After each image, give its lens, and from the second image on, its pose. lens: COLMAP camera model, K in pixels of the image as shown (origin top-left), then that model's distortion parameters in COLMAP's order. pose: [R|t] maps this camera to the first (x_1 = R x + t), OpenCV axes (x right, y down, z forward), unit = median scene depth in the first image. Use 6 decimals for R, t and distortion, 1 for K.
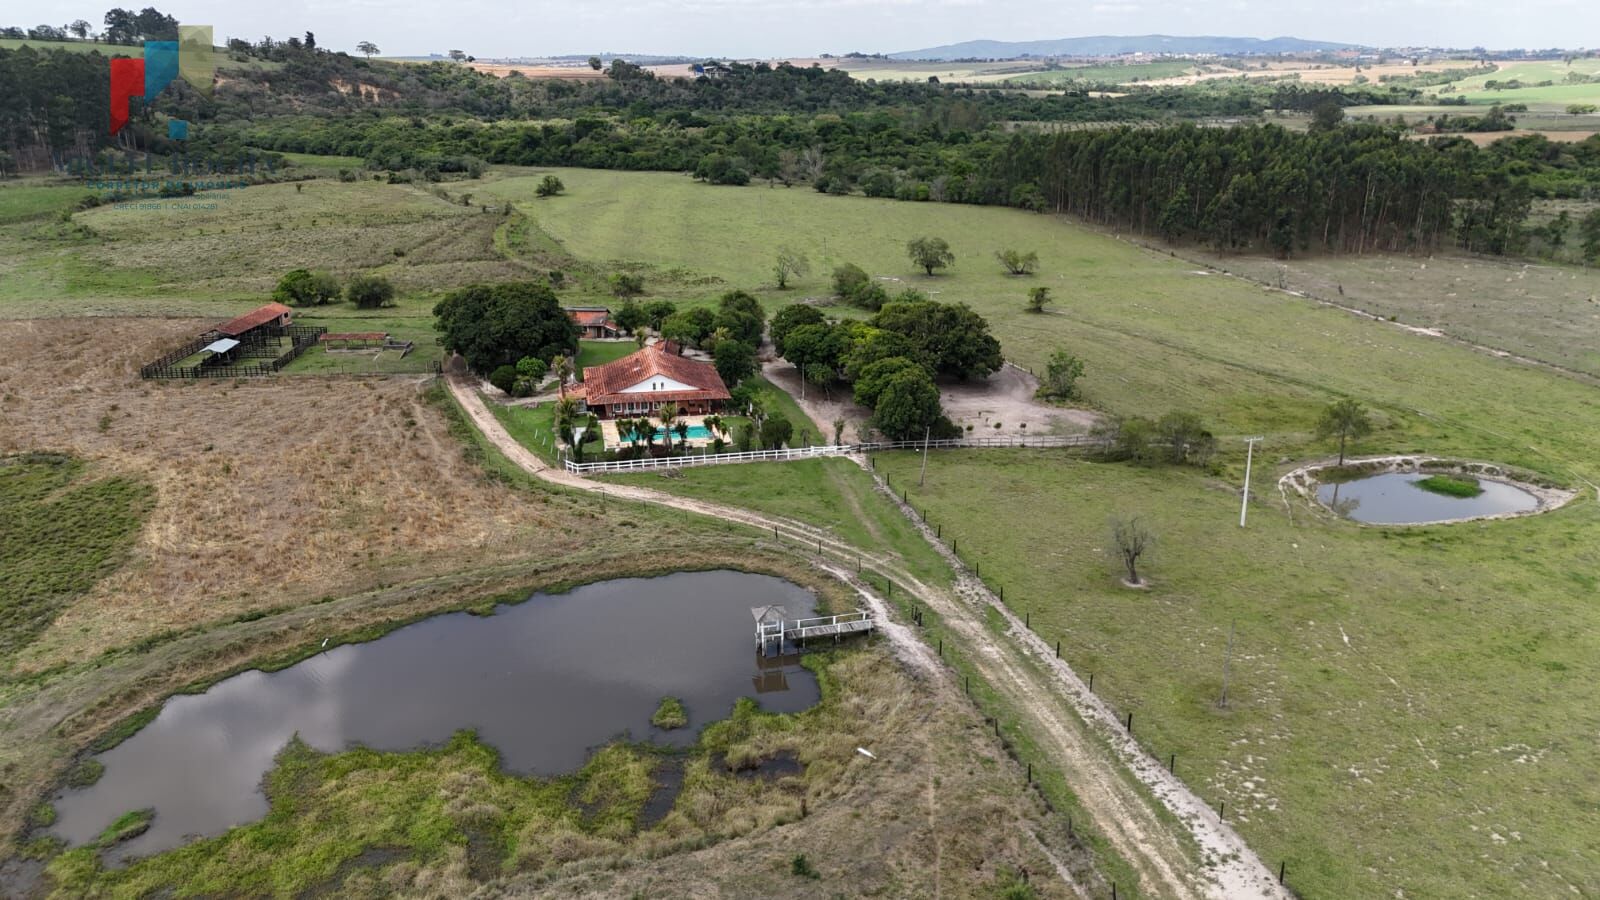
lens RADIAL K [[1178.7, 0, 800.0], [0, 1178.7, 450.0], [0, 0, 1]] dist [0.050959, -0.027567]
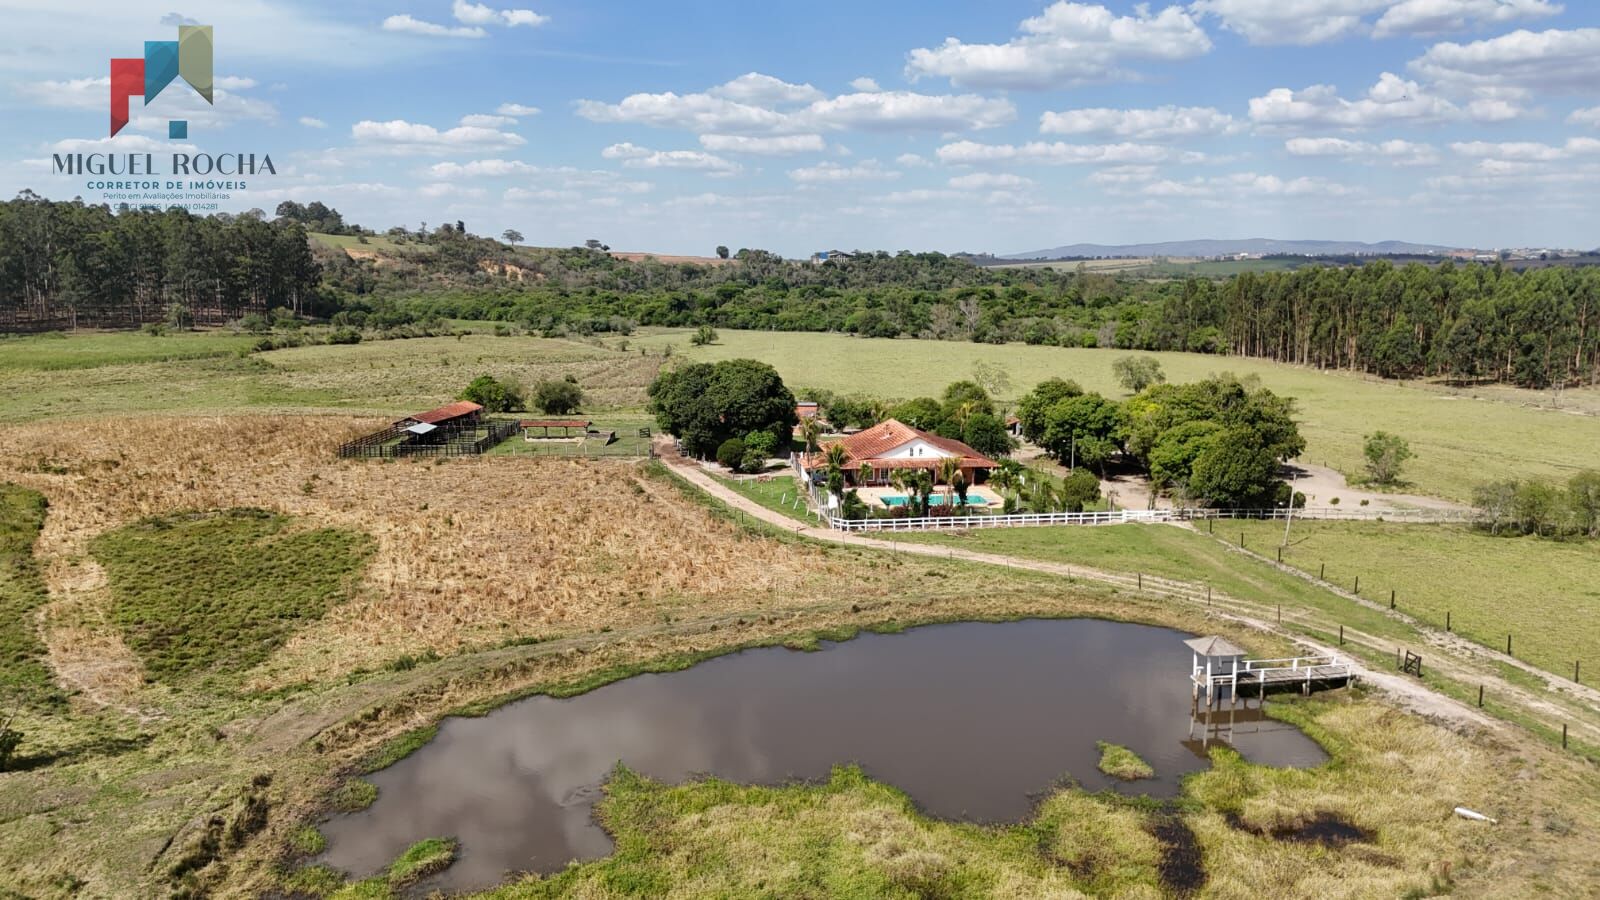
lens RADIAL K [[1174.7, 0, 798.8], [0, 1174.7, 455.7], [0, 0, 1]] dist [0.096835, -0.114811]
pose [[0.996285, 0.011614, -0.085329, -0.147709], [-0.024856, 0.987475, -0.155808, 0.095252], [0.082451, 0.157351, 0.984095, 0.151337]]
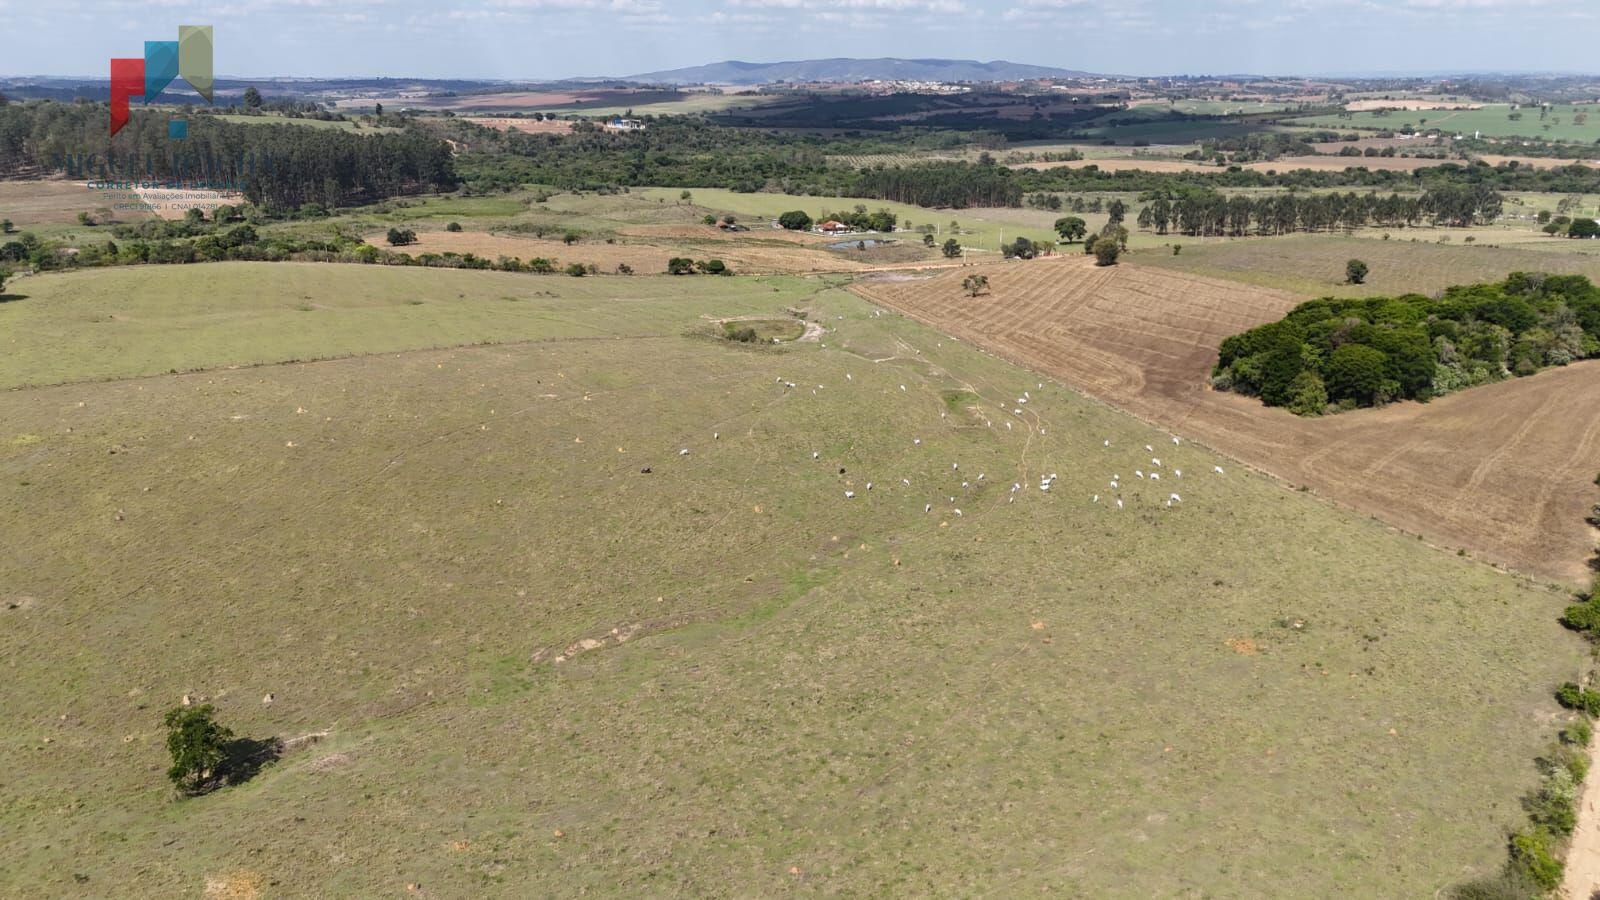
lens RADIAL K [[1174.7, 0, 798.8], [0, 1174.7, 455.7], [0, 0, 1]] dist [0.096835, -0.114811]
pose [[0.978965, -0.064469, 0.193576, -1.611829], [0.065799, 0.997833, -0.000445, 1.128626], [-0.193128, 0.013173, 0.981085, -4.878683]]
